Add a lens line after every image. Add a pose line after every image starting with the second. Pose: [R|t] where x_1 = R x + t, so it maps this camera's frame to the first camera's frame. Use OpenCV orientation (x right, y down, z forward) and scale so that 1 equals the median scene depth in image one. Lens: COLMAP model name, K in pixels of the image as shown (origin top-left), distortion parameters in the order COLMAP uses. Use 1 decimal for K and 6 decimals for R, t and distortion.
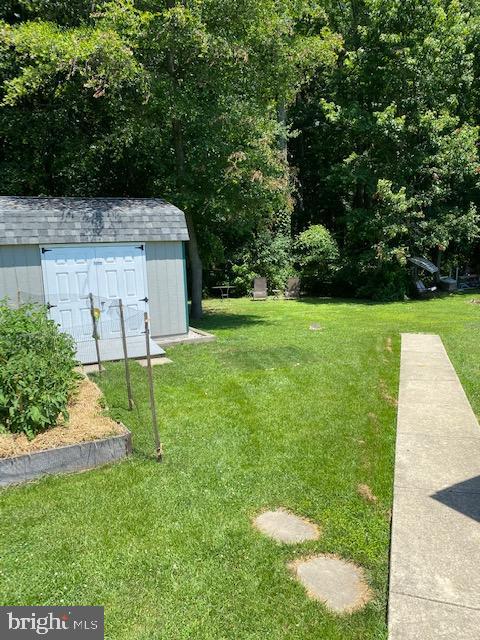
lens RADIAL K [[491.6, 0, 240.0], [0, 491.6, 320.0], [0, 0, 1]] dist [0.100677, -0.135139]
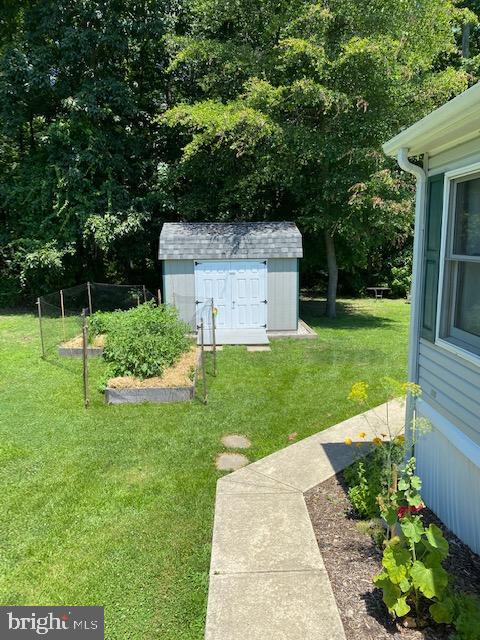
lens RADIAL K [[491.6, 0, 240.0], [0, 491.6, 320.0], [0, 0, 1]] dist [0.100677, -0.135139]
pose [[0.914208, 0.090786, -0.394945, 0.294012], [-0.080994, 0.995853, 0.041434, -0.044741], [0.397069, -0.005891, 0.917770, -0.258681]]
